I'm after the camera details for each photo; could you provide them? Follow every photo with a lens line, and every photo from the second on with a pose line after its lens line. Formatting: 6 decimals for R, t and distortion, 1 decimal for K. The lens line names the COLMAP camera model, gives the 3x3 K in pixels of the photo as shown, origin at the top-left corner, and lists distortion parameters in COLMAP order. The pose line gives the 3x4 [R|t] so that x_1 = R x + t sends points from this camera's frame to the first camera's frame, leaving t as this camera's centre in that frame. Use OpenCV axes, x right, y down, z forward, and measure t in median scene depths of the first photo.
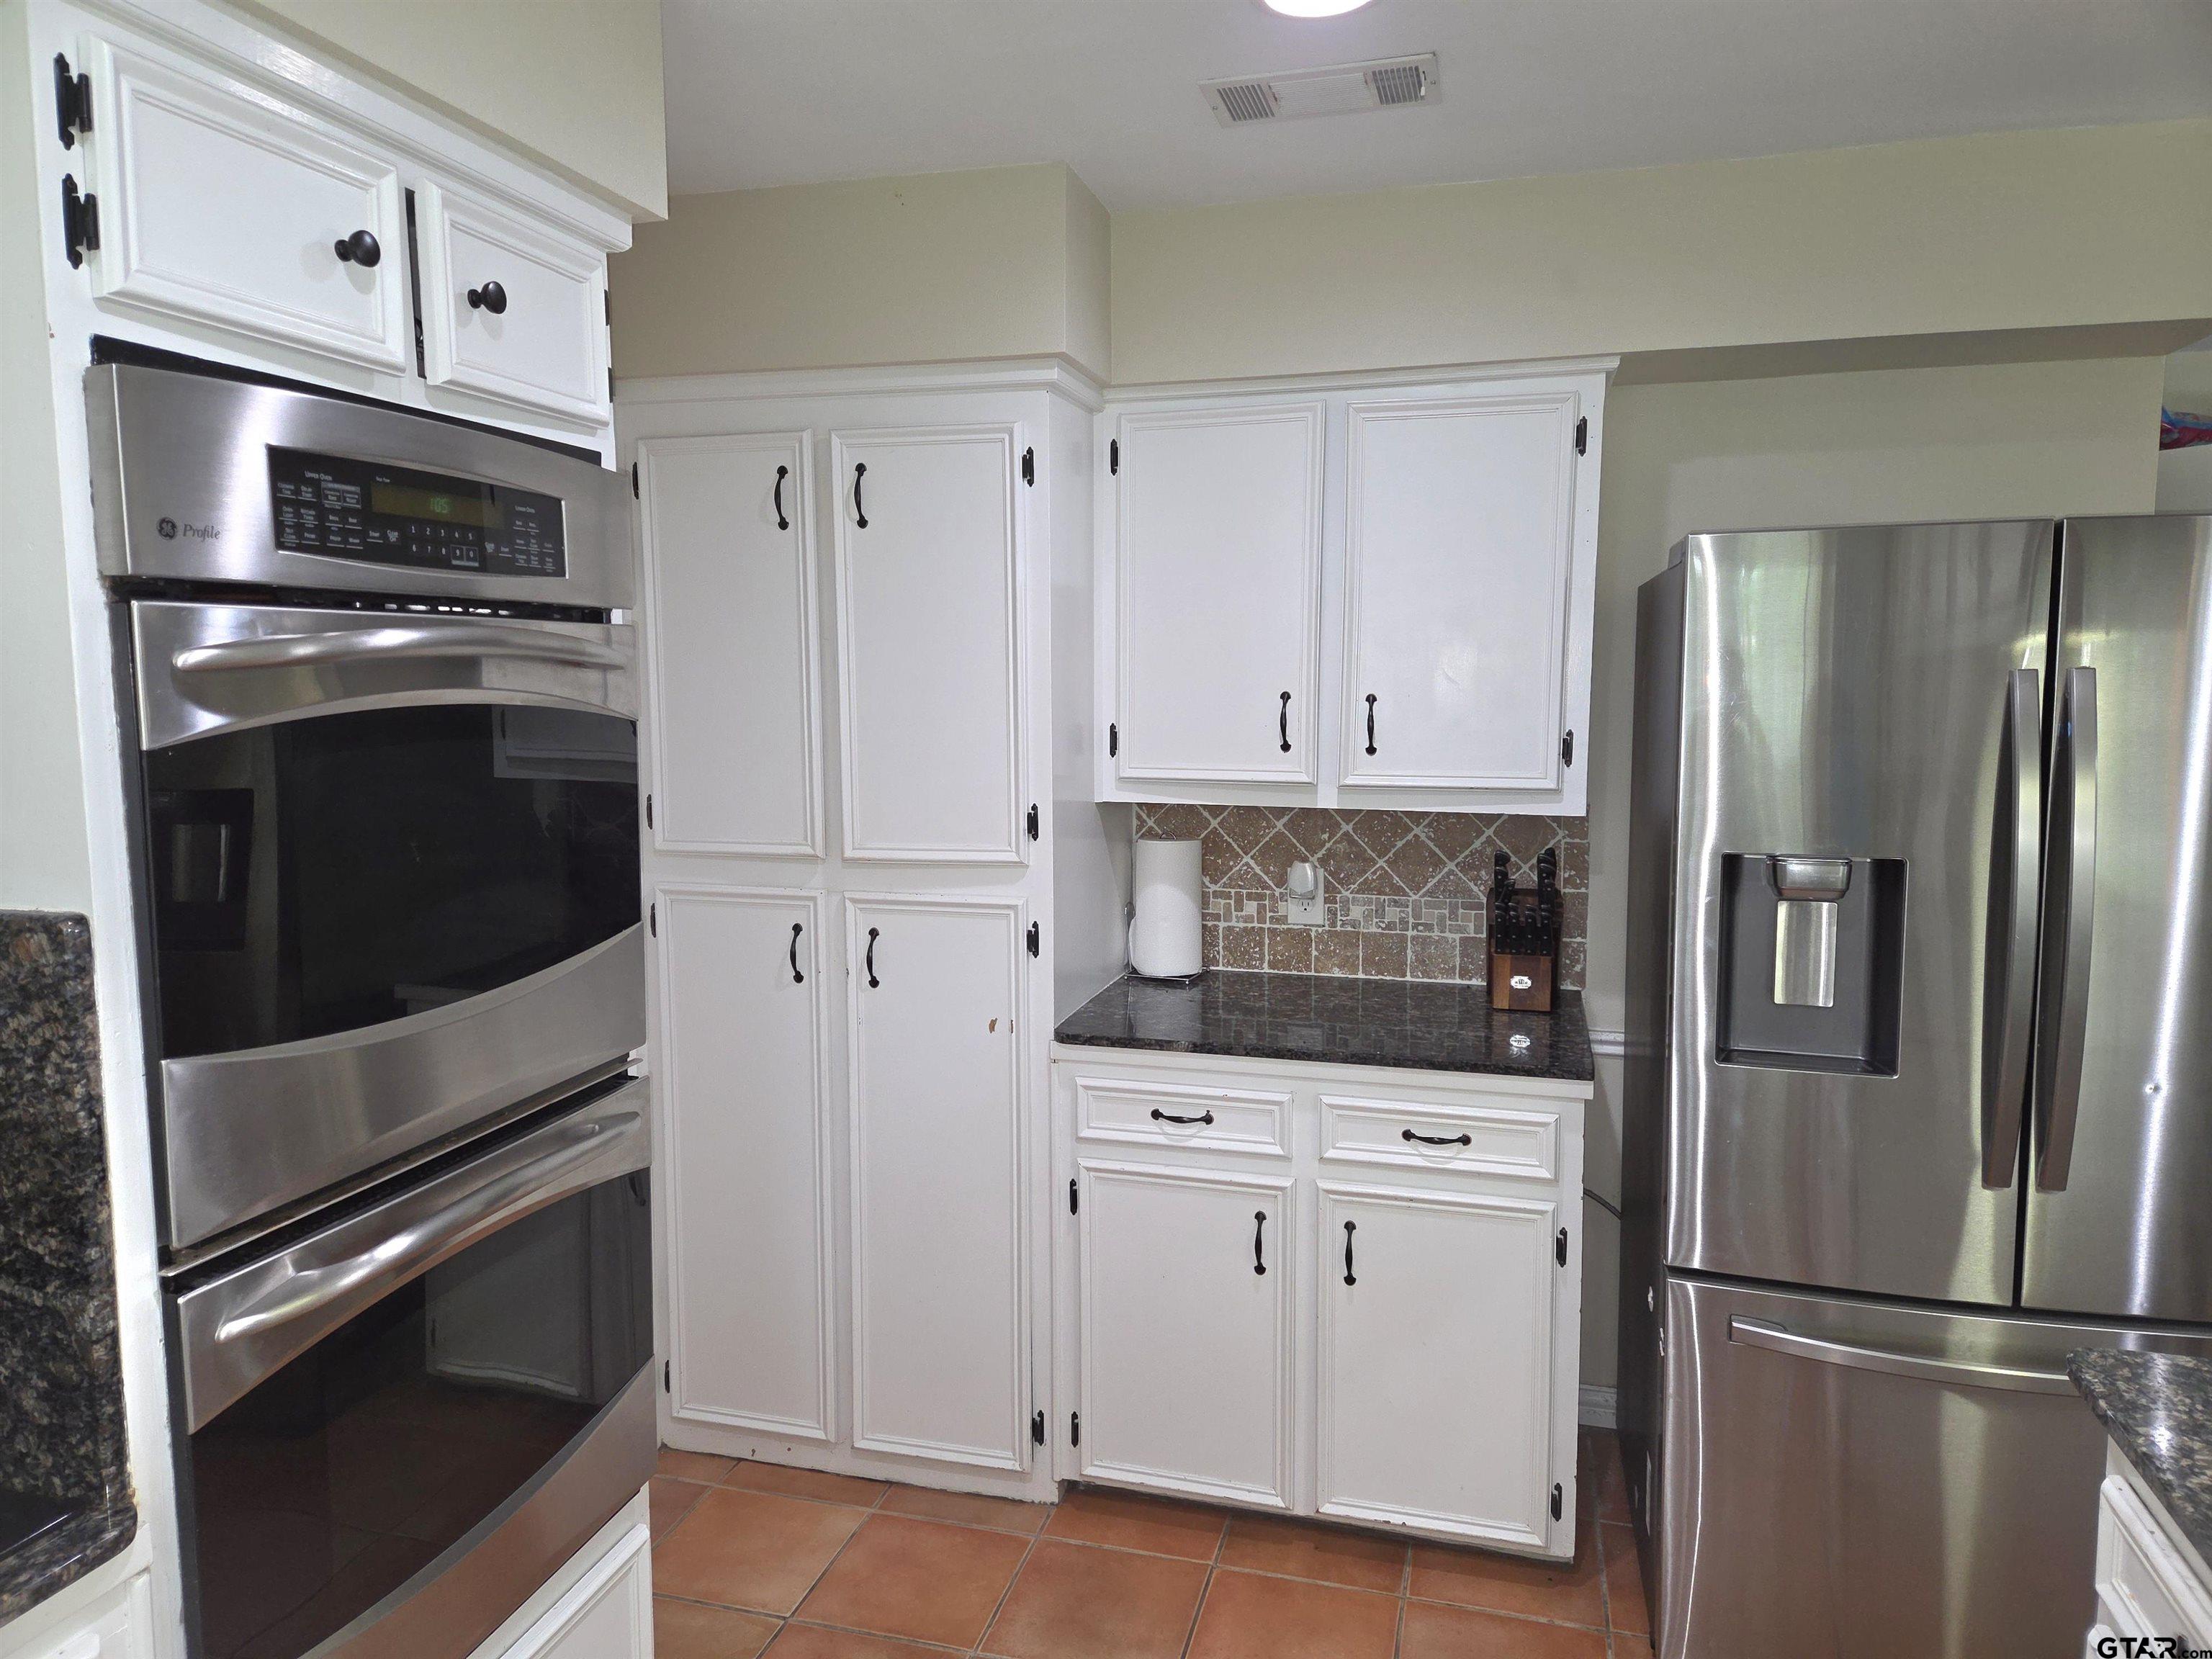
lens RADIAL K [[1469.6, 0, 1087.6], [0, 1469.6, 833.6], [0, 0, 1]] dist [0.093465, -0.108623]
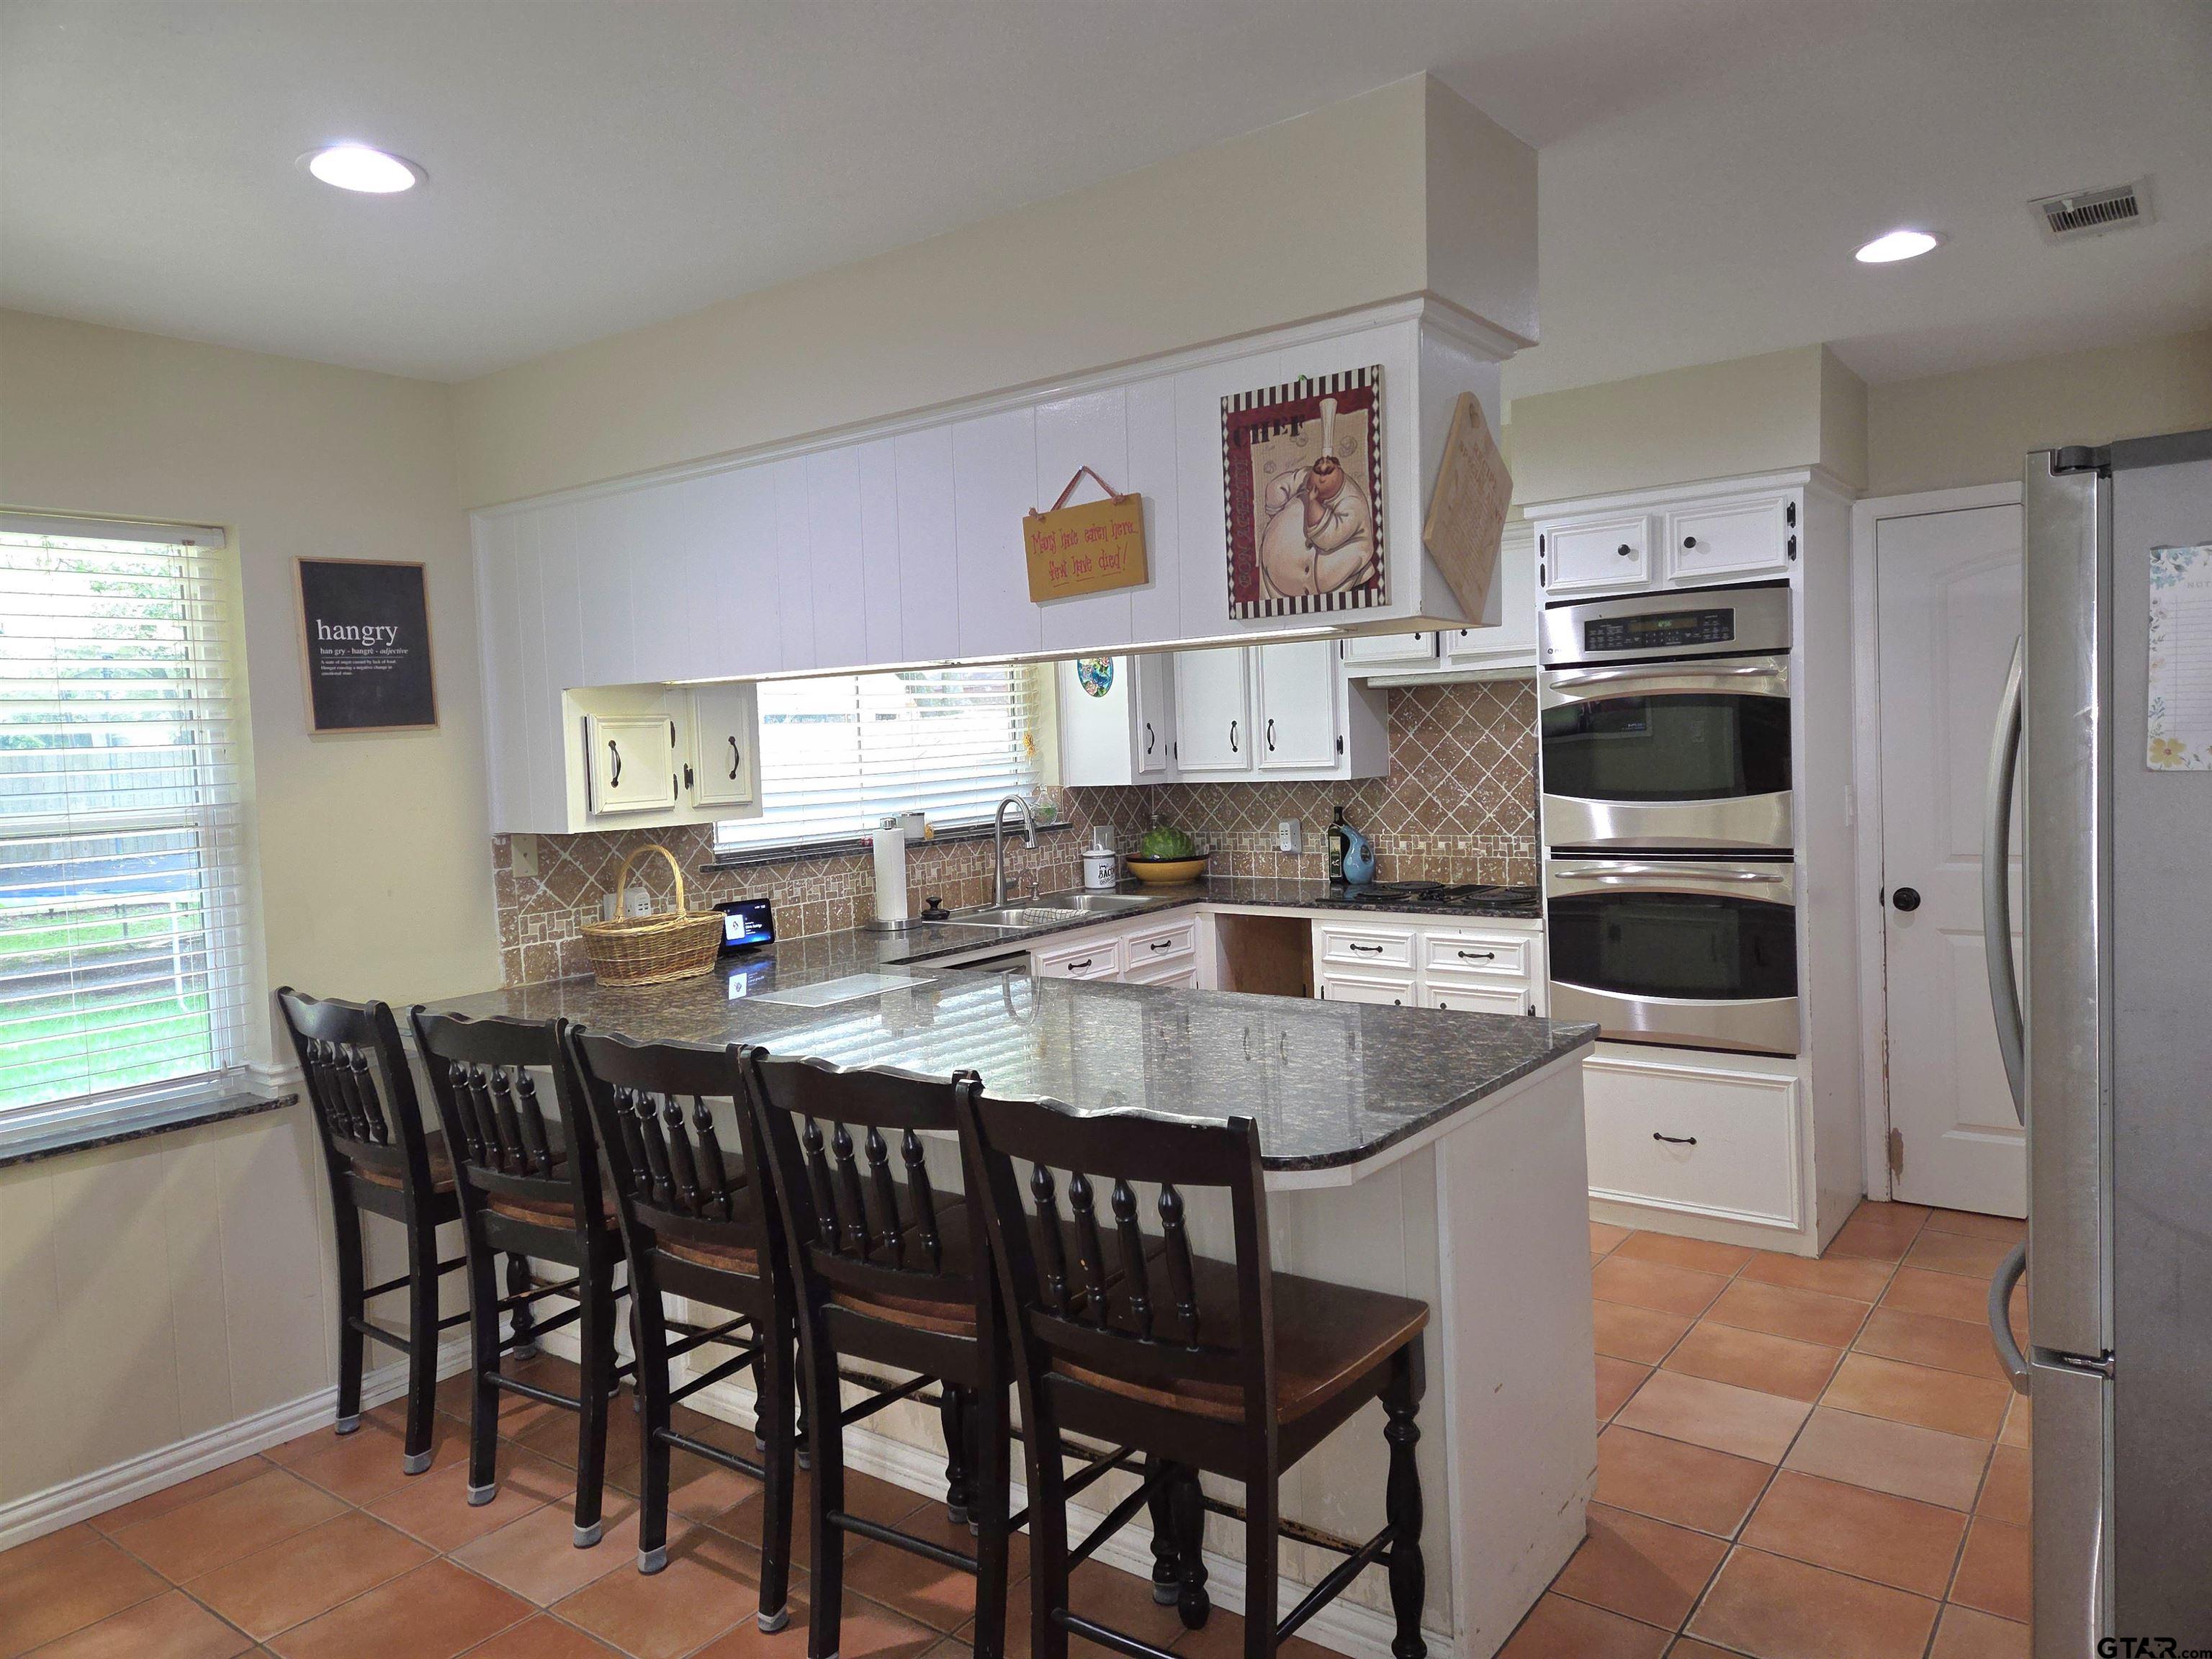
lens RADIAL K [[1469.6, 0, 1087.6], [0, 1469.6, 833.6], [0, 0, 1]] dist [0.093465, -0.108623]
pose [[-0.353713, 0.089794, -0.931034, 2.795499], [-0.049210, 0.992216, 0.114391, -0.100165], [0.934058, 0.086278, -0.346541, 1.054012]]
